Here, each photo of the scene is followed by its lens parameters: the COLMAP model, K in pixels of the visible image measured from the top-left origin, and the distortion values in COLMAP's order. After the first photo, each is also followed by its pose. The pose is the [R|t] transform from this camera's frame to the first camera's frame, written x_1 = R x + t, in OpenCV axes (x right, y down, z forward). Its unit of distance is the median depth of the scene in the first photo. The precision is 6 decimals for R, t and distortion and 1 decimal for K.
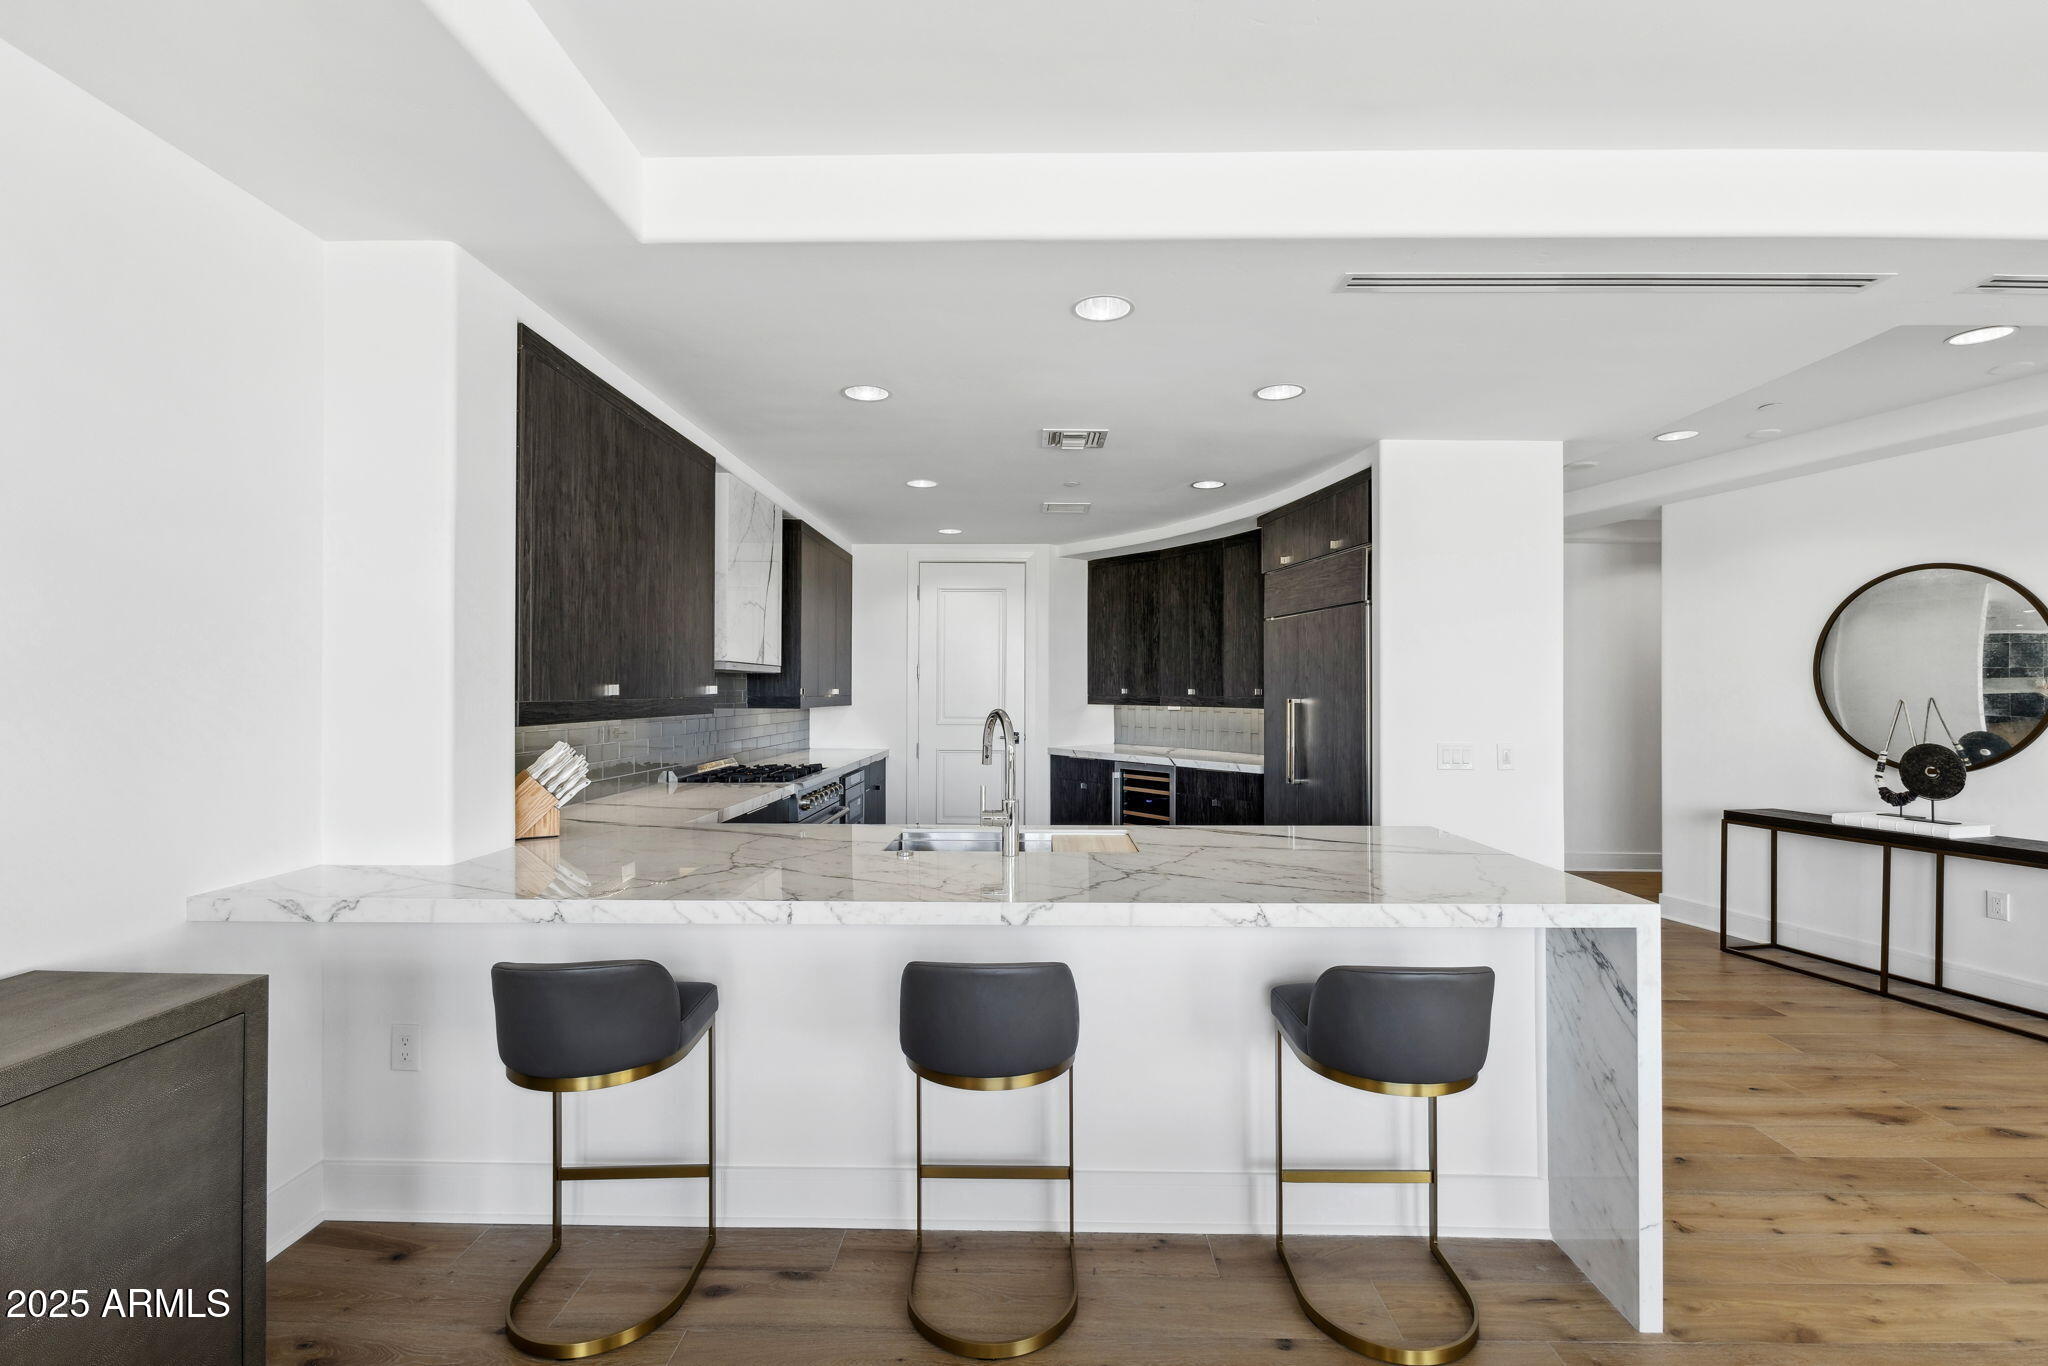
lens RADIAL K [[897.9, 0, 1024.0], [0, 897.9, 683.0], [0, 0, 1]] dist [0.010962, -0.000185]
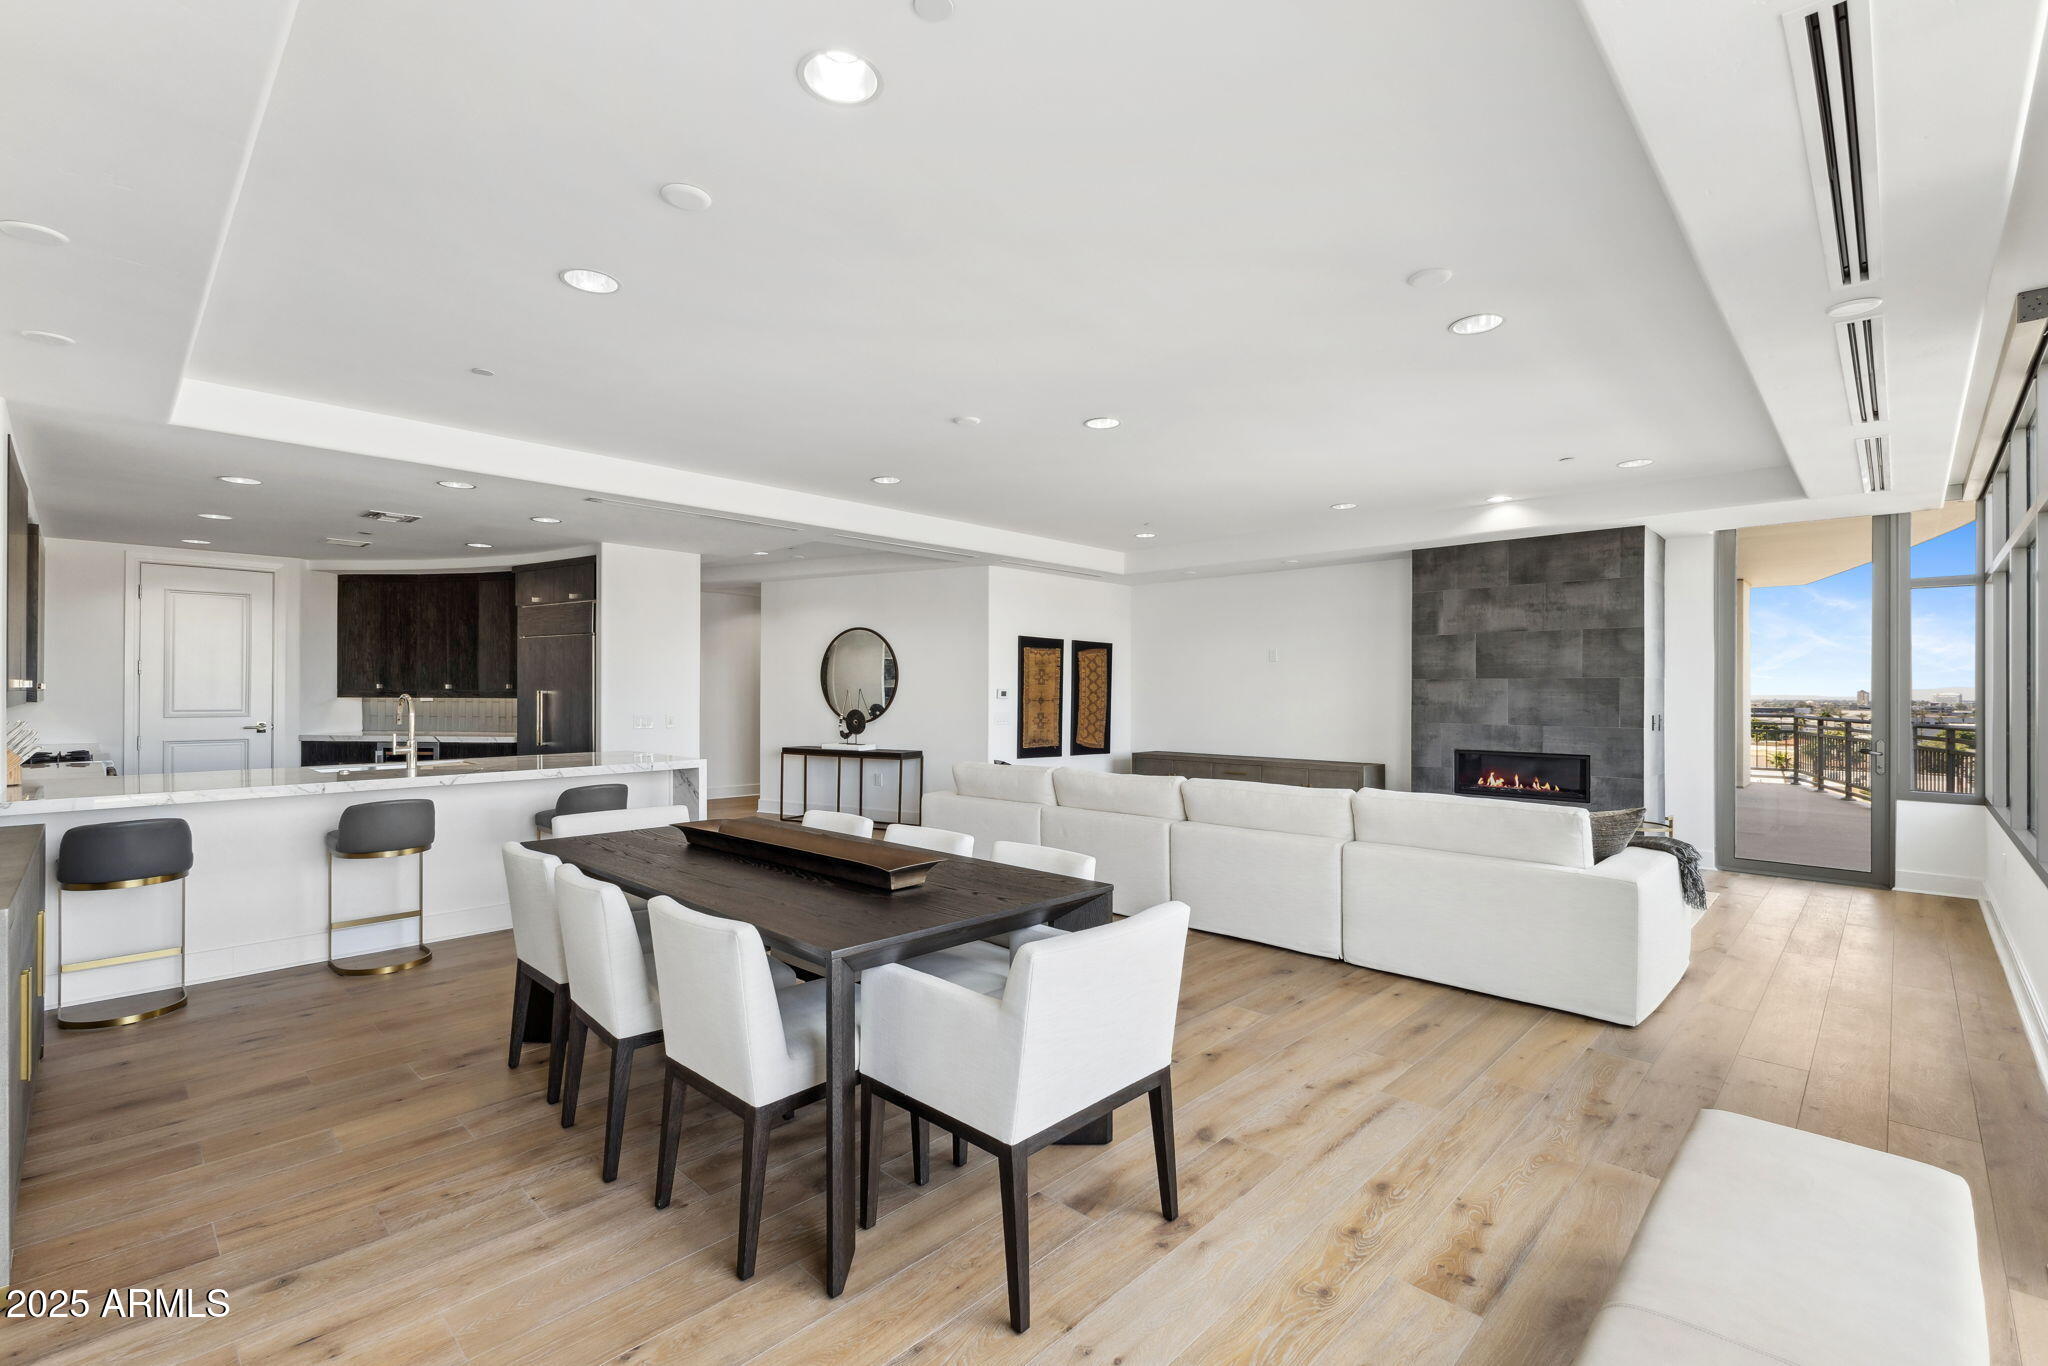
lens RADIAL K [[897.9, 0, 1024.0], [0, 897.9, 683.0], [0, 0, 1]] dist [0.010962, -0.000185]
pose [[0.671613, 0.000674, 0.740901, -0.262173], [-0.005425, 0.999977, 0.004007, -0.005876], [-0.740882, -0.006710, 0.671602, -0.590990]]
